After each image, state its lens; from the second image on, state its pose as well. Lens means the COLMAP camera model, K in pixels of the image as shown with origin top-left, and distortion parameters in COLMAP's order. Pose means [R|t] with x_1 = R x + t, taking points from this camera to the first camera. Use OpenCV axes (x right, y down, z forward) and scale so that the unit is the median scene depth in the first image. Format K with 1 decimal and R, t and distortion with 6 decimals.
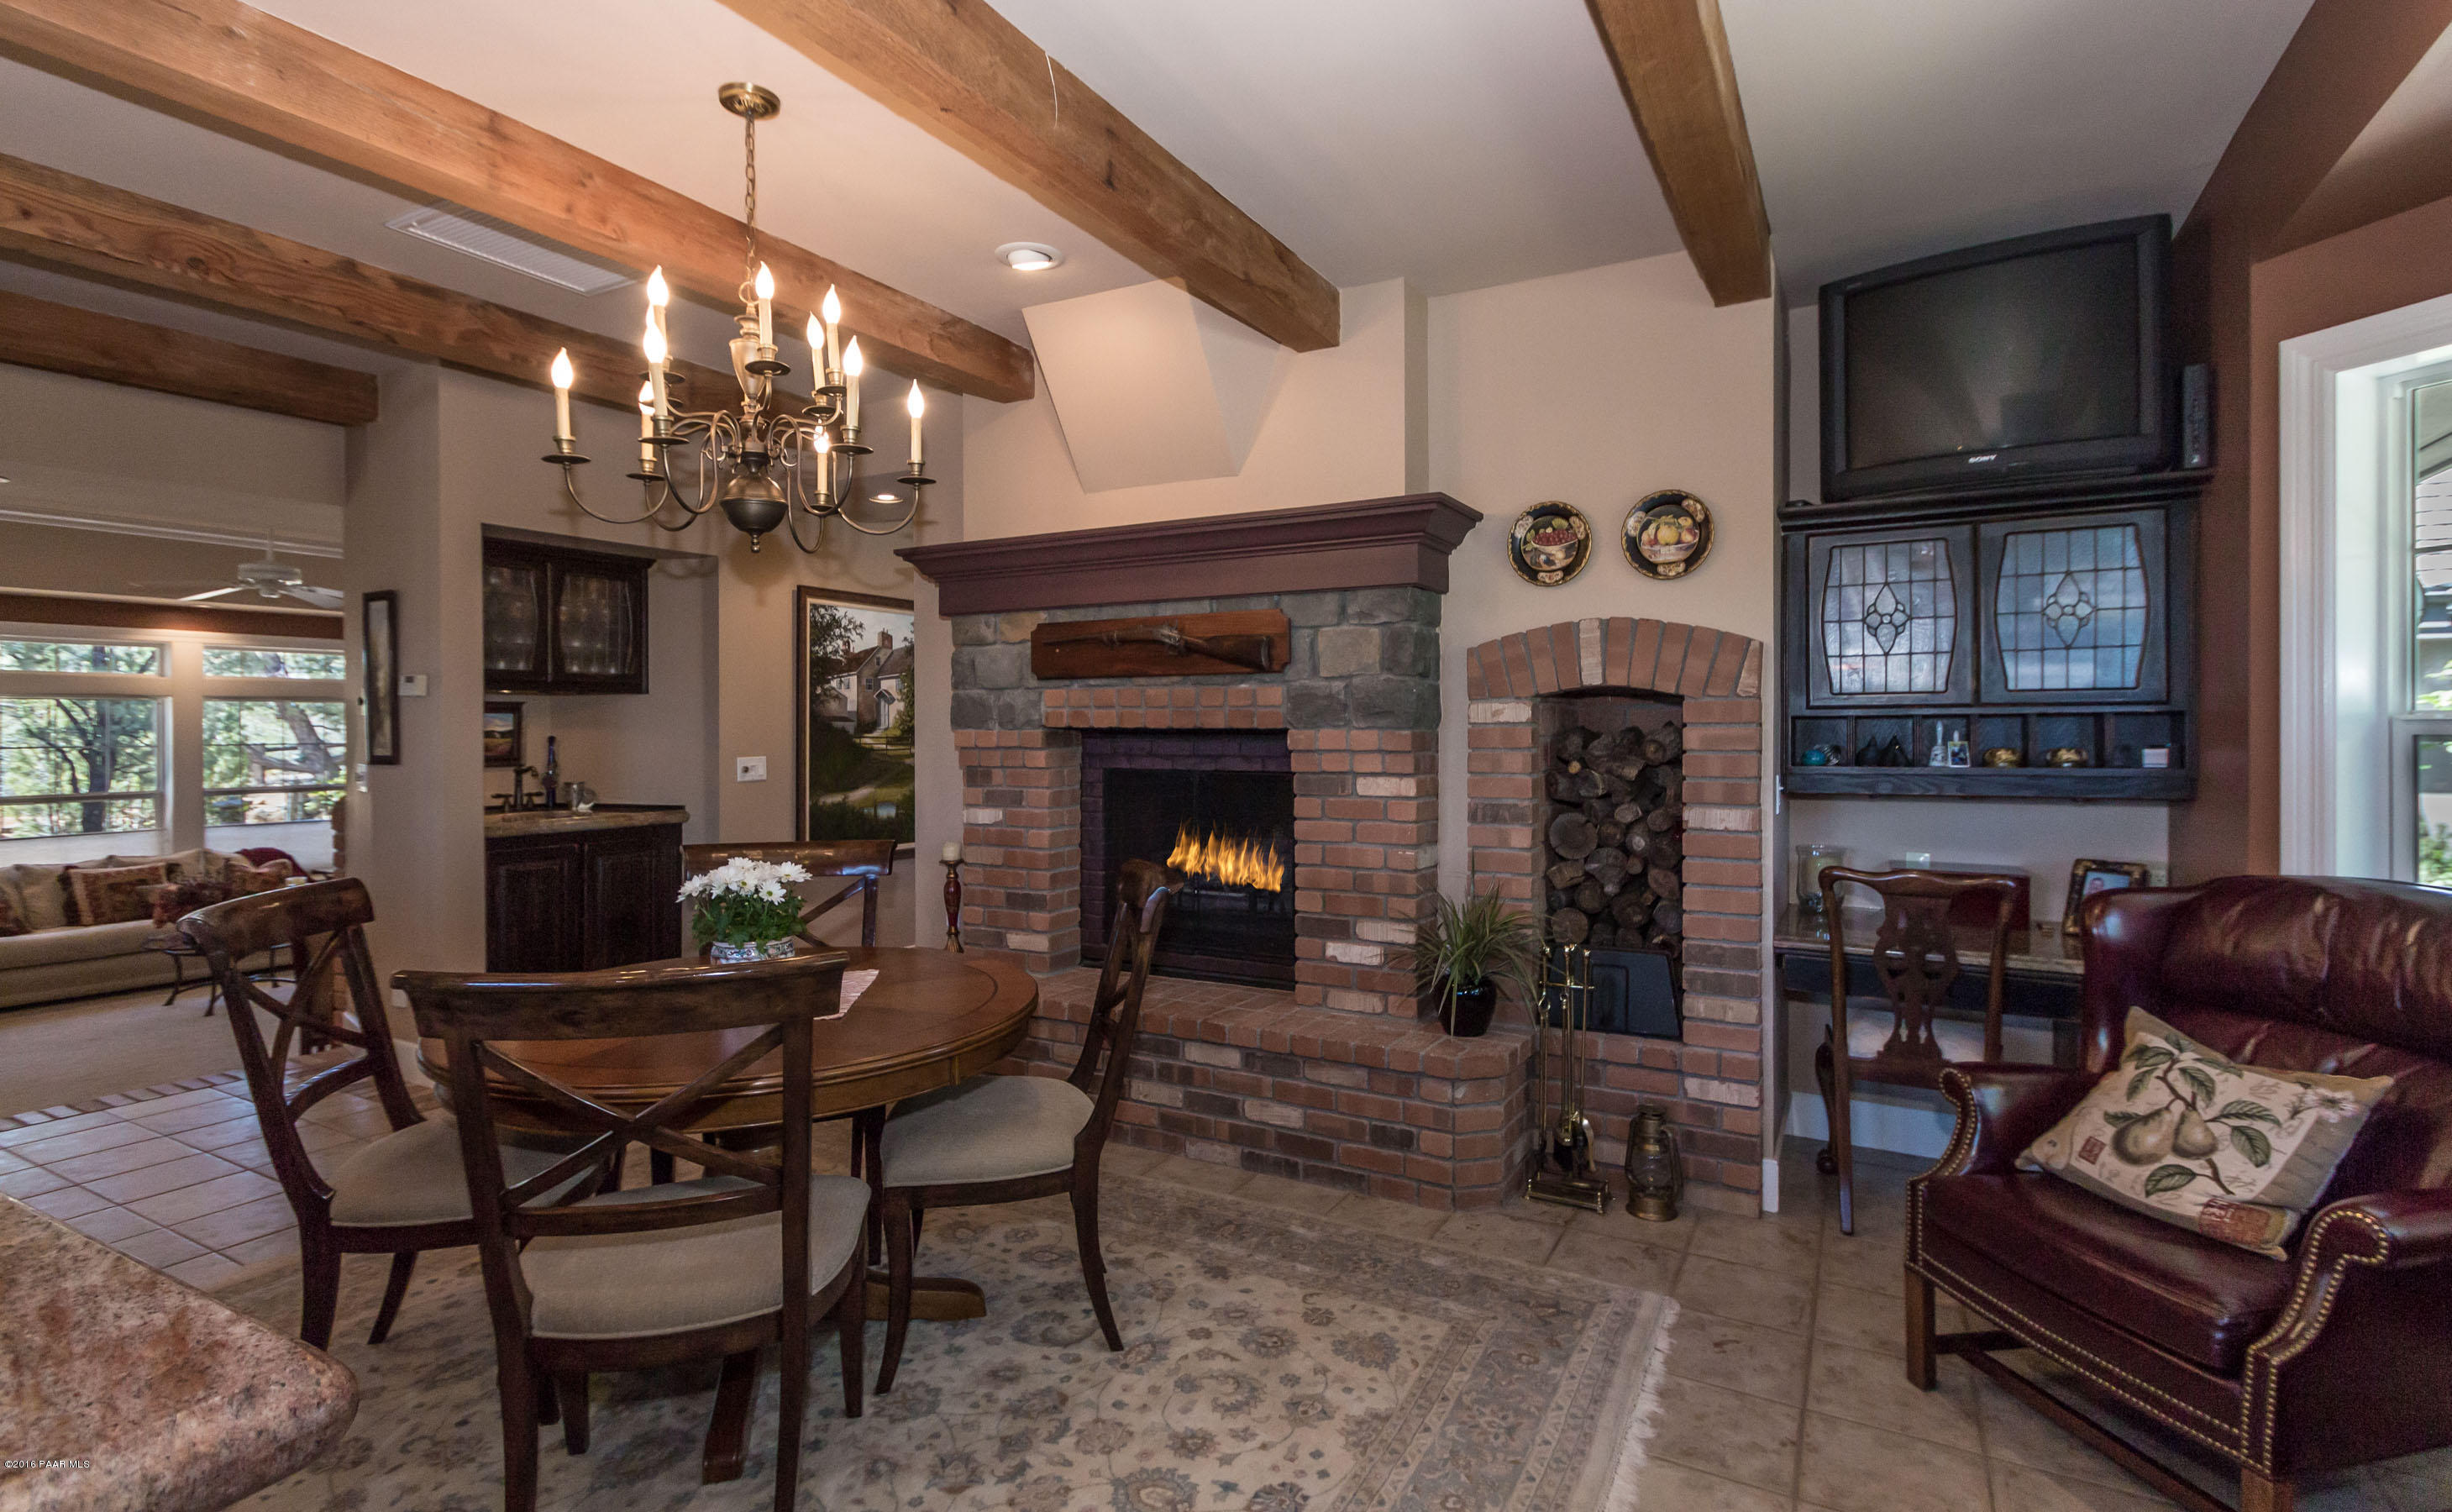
lens RADIAL K [[1132.7, 0, 1232.0], [0, 1132.7, 717.3], [0, 0, 1]] dist [-0.000494, -0.000280]
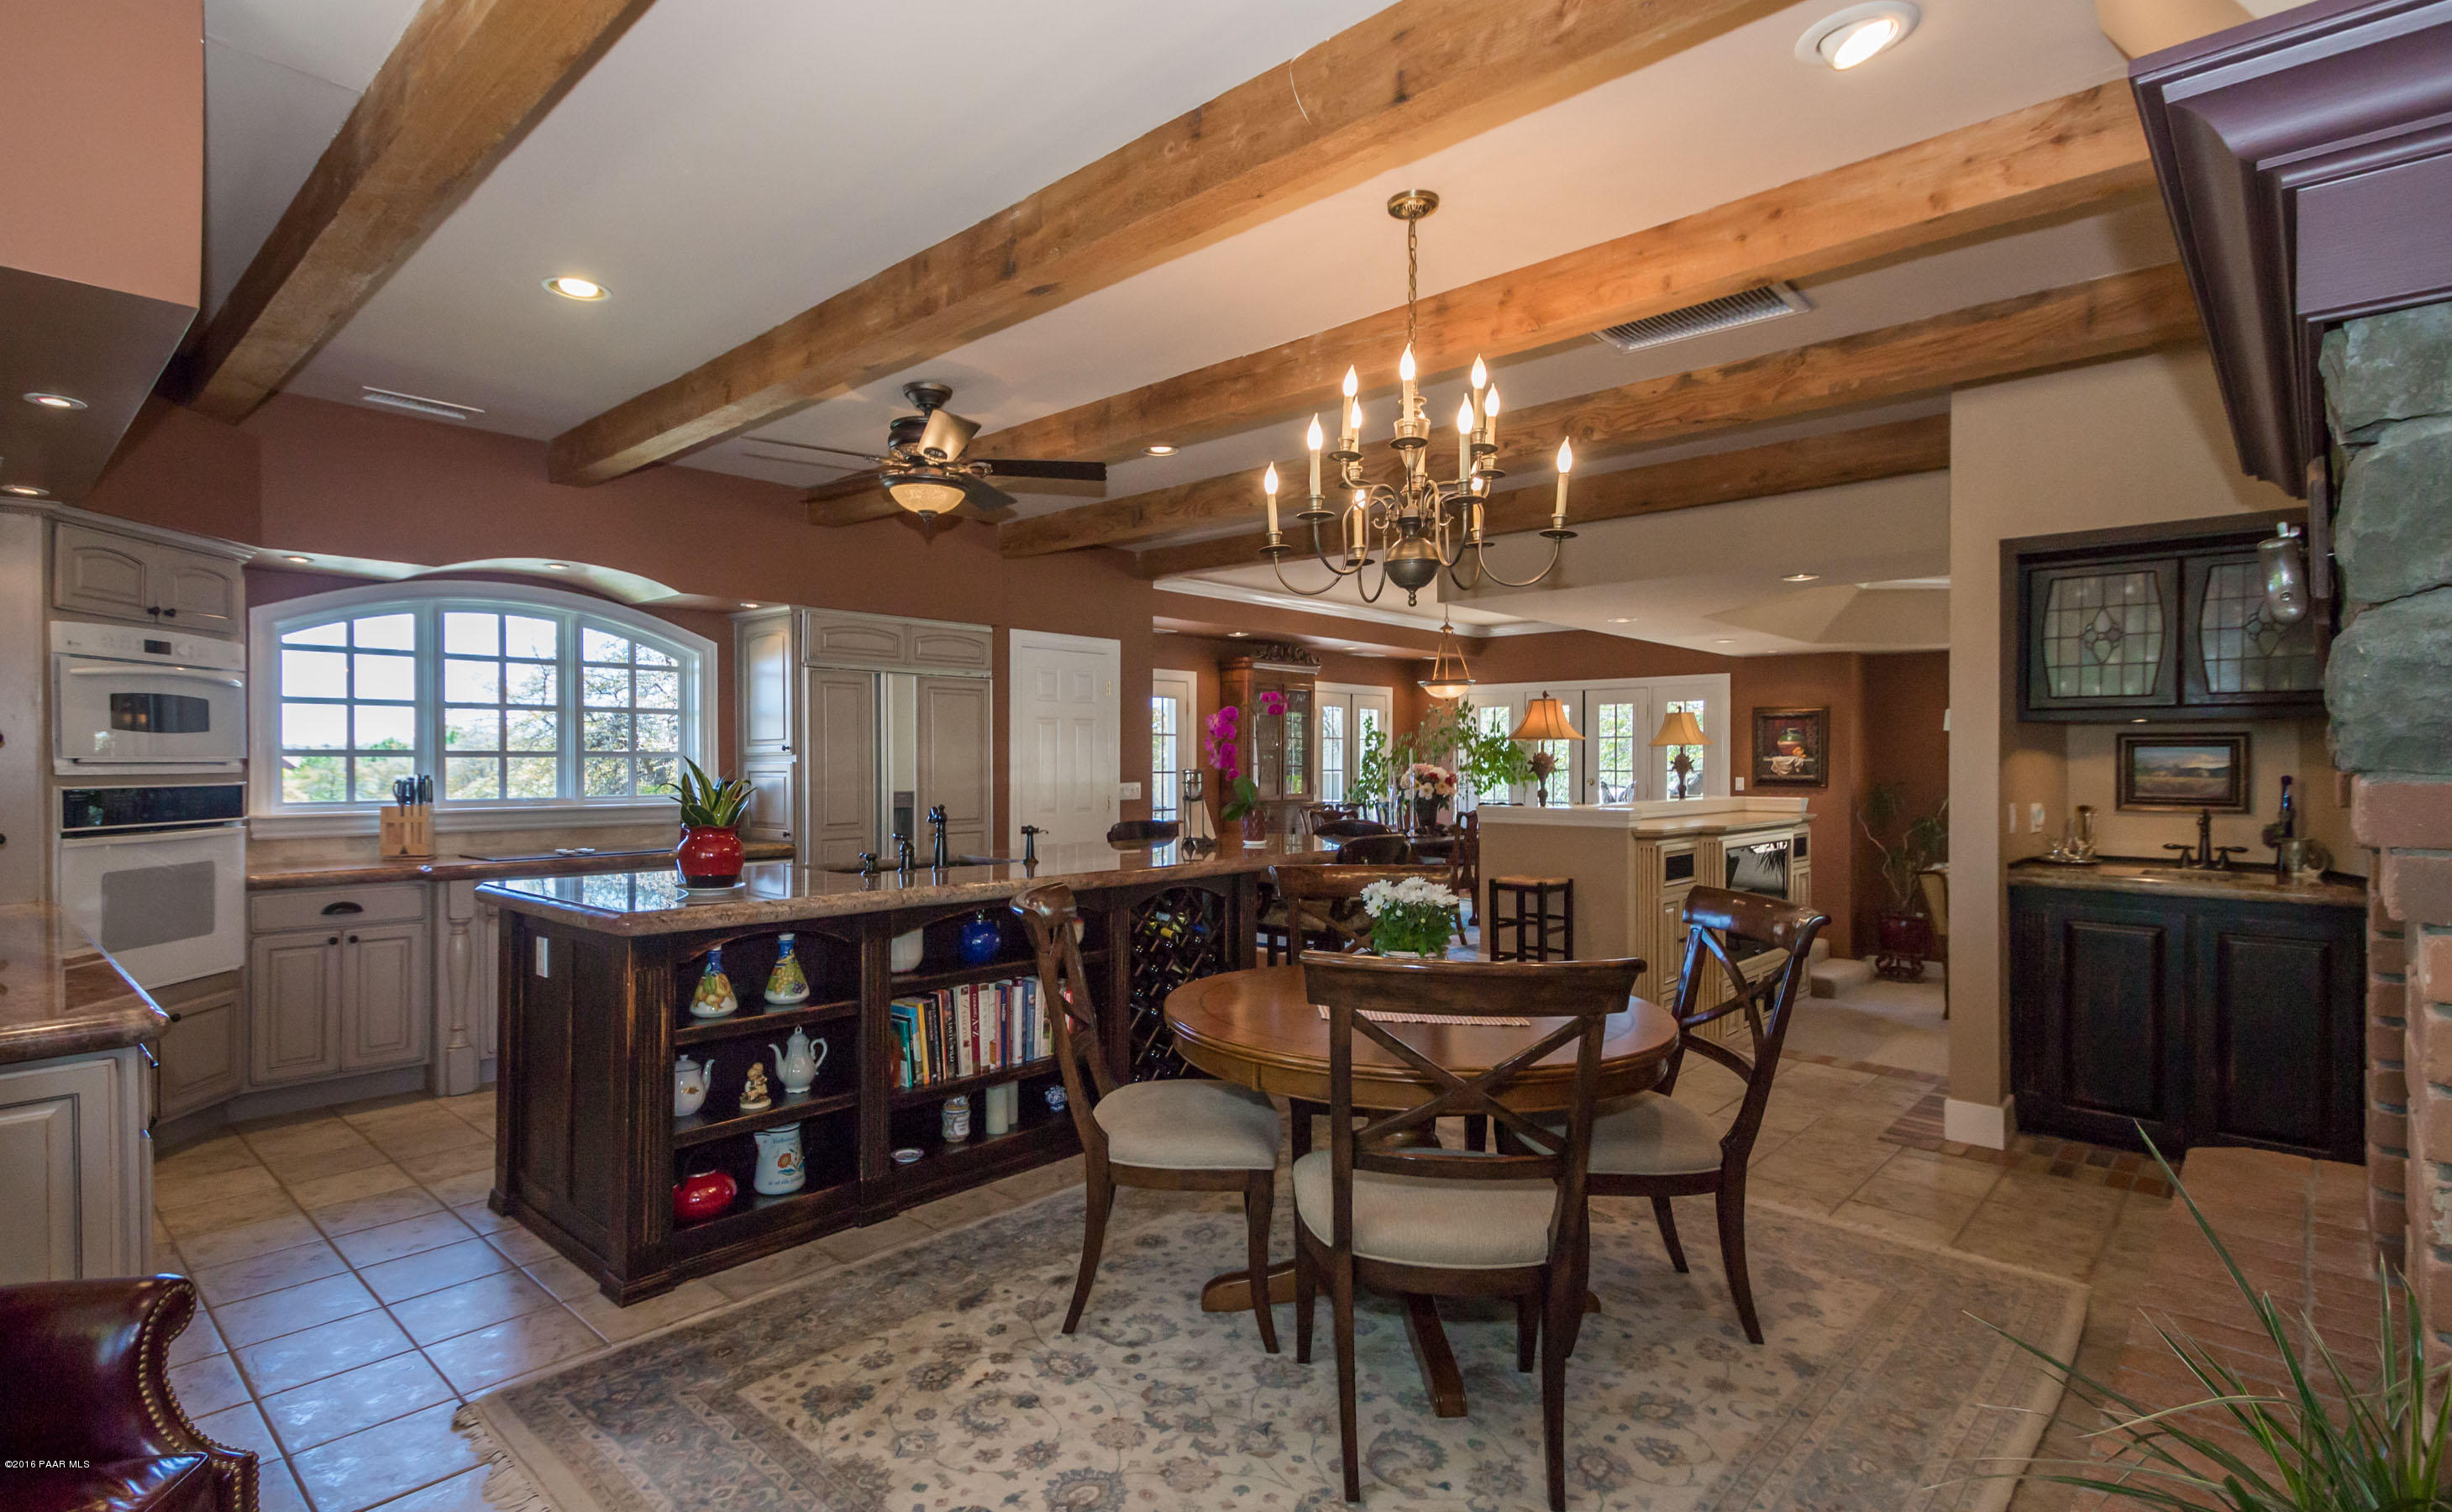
lens RADIAL K [[1193.0, 0, 1226.0], [0, 1193.0, 756.0], [0, 0, 1]] dist [0.040932, -0.000032]
pose [[-0.223070, 0.001857, -0.974801, 0.641708], [0.001548, 0.999998, 0.001551, 0.001413], [0.974801, -0.001163, -0.223072, 0.890591]]
